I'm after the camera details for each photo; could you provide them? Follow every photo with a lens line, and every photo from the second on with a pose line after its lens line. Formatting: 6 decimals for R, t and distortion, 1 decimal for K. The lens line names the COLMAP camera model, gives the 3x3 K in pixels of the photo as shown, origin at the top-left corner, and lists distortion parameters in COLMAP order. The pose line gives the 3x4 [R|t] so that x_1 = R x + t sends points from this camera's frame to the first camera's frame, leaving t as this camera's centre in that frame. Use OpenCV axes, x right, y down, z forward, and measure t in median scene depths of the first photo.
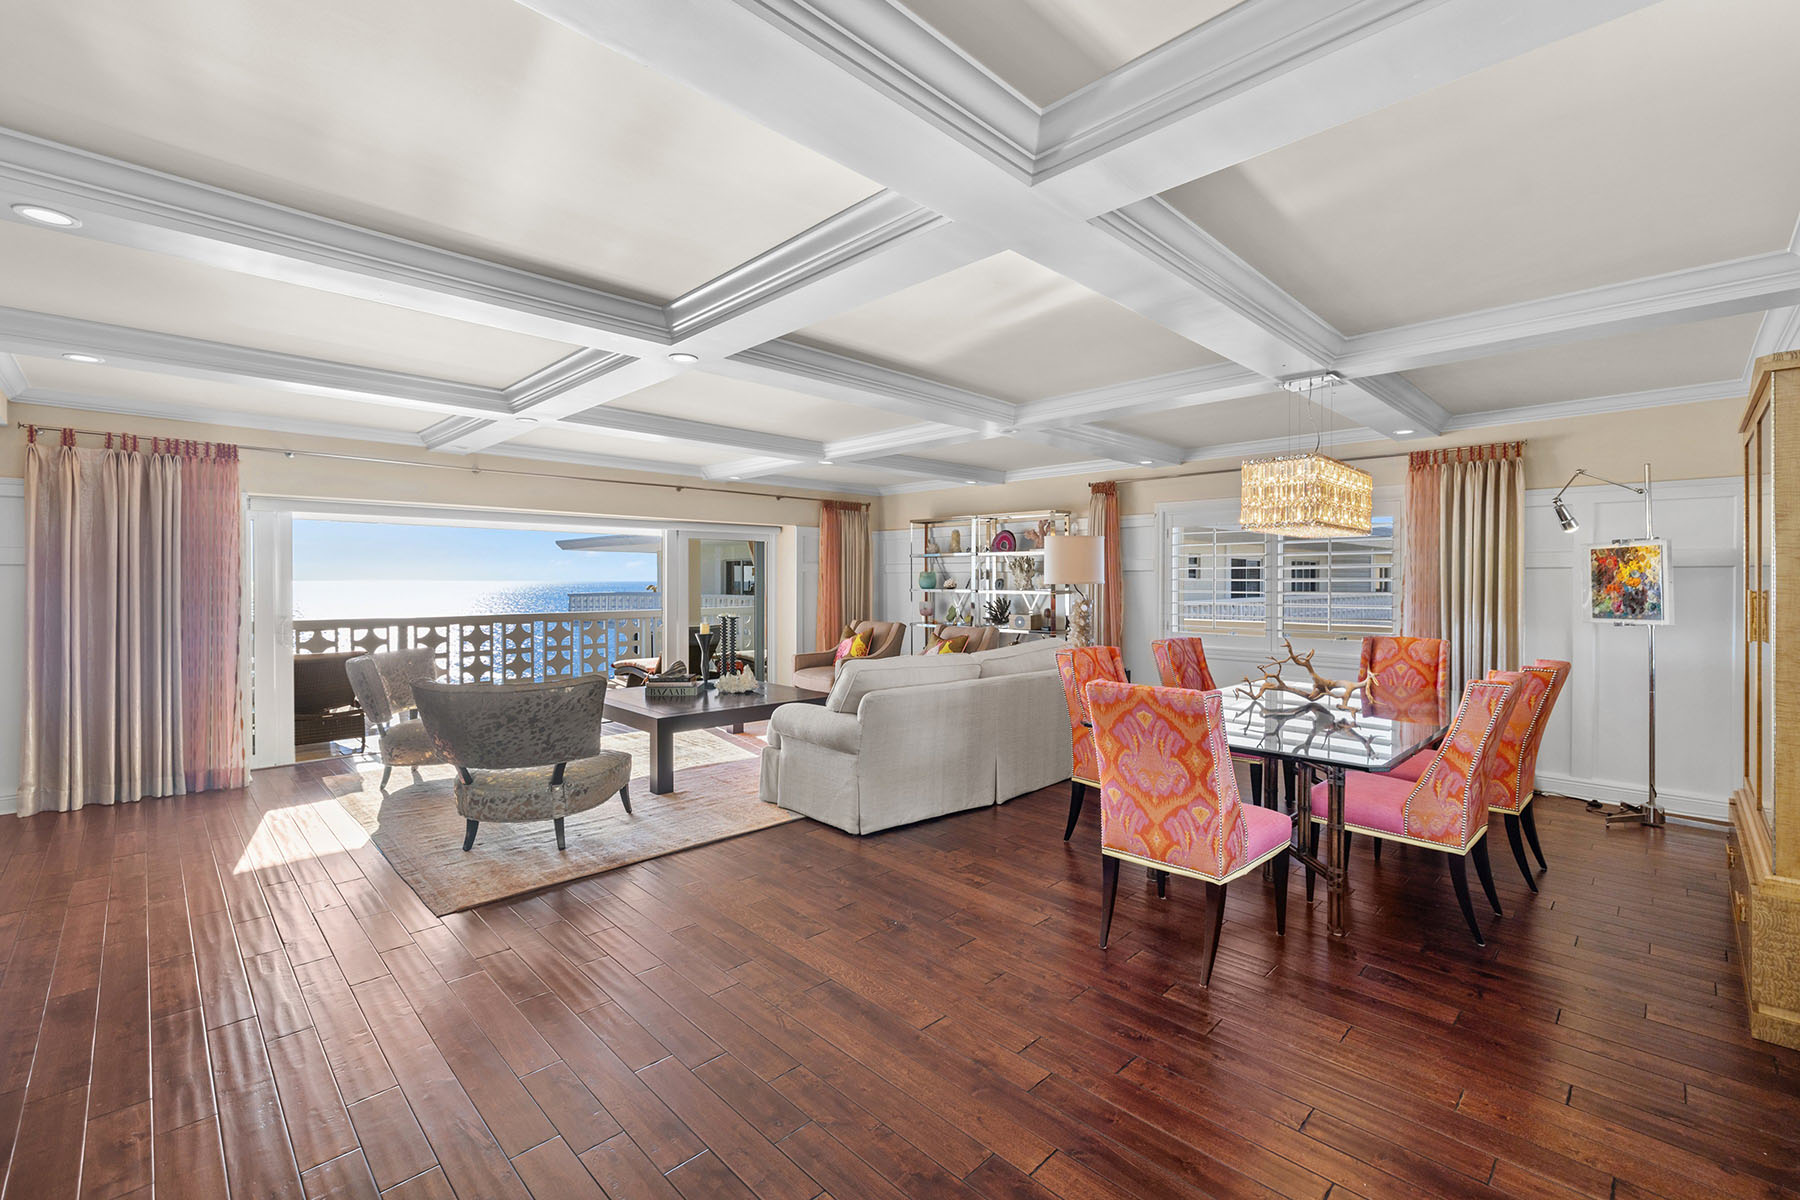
lens RADIAL K [[749.1, 0, 892.4], [0, 749.1, 579.9], [0, 0, 1]] dist [0.000877, 0.000023]
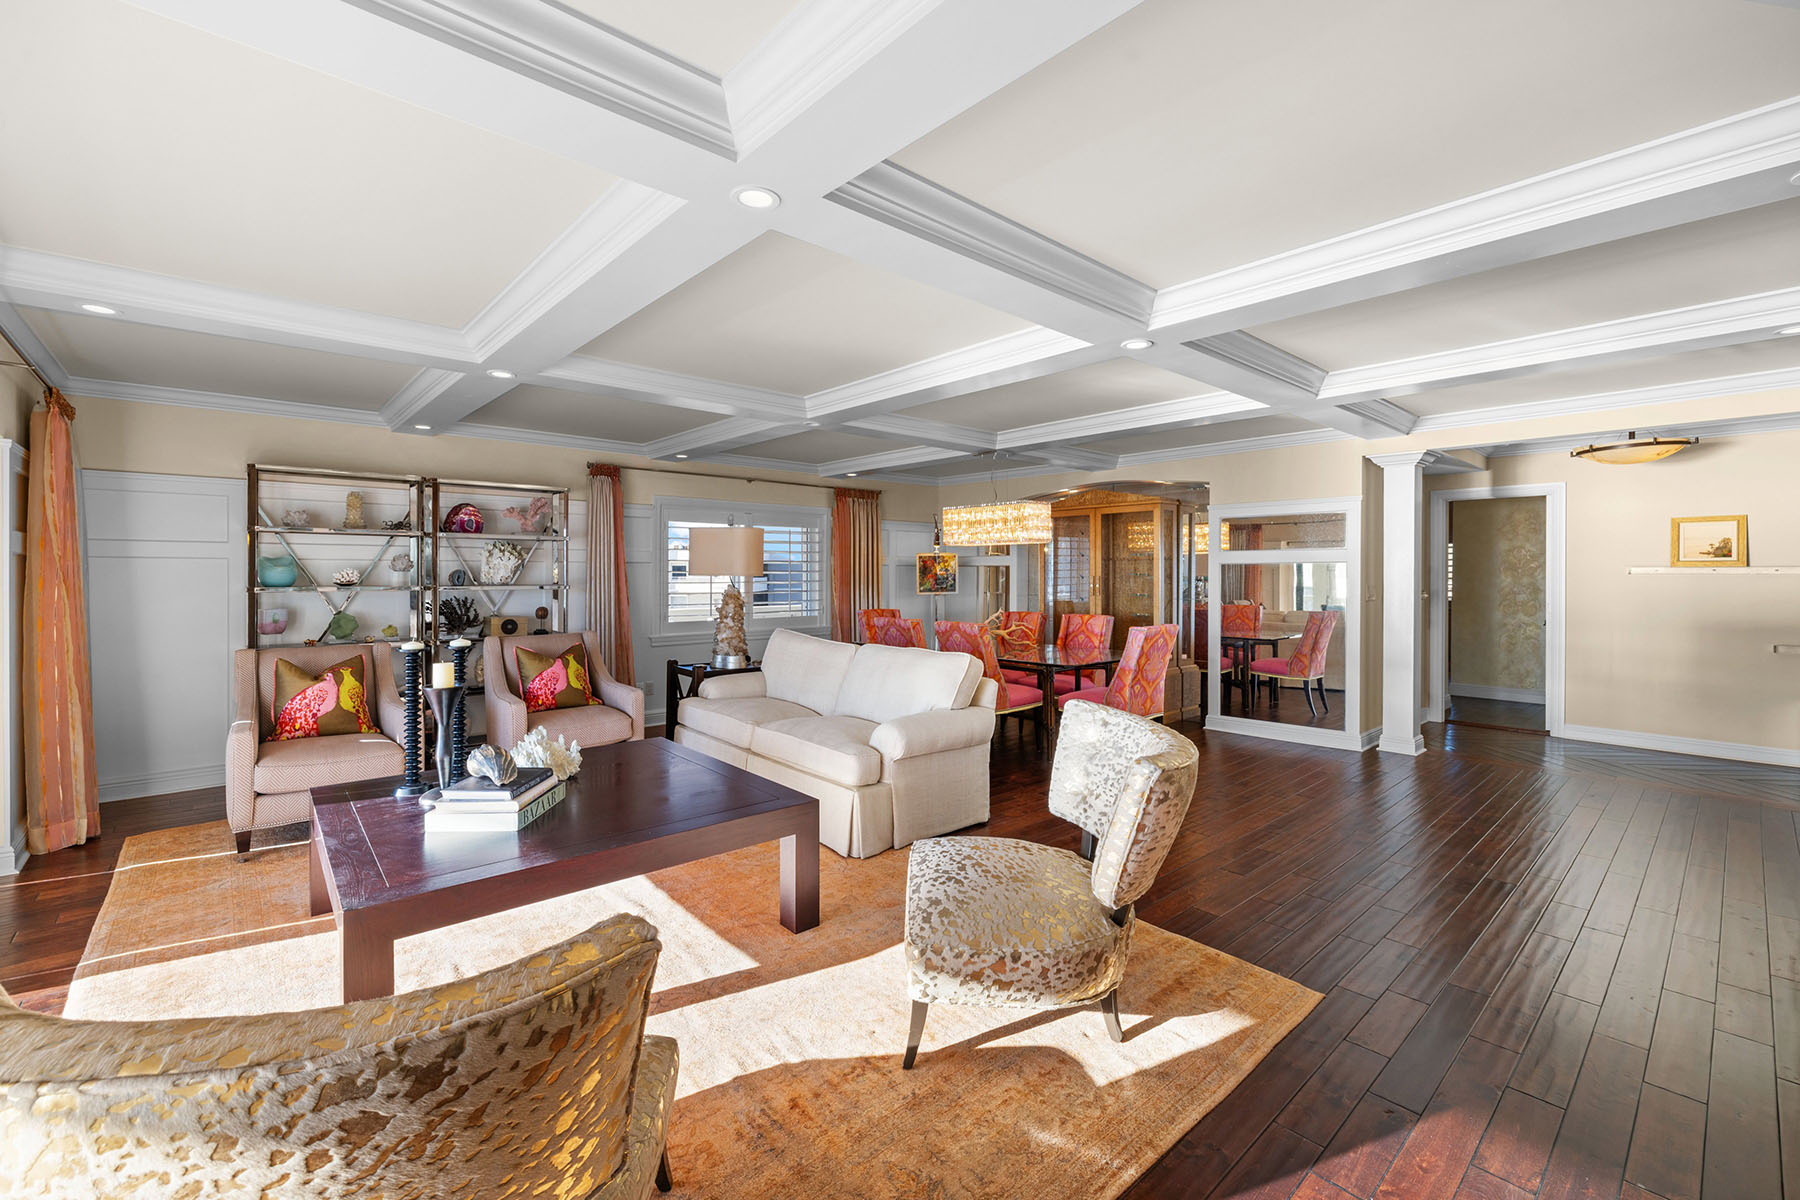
lens RADIAL K [[749.1, 0, 892.4], [0, 749.1, 579.9], [0, 0, 1]] dist [0.000877, 0.000023]
pose [[0.067953, -0.010522, 0.997633, -0.930058], [-0.002925, 0.999938, 0.010746, -0.001583], [-0.997684, -0.003648, 0.067918, 0.903758]]
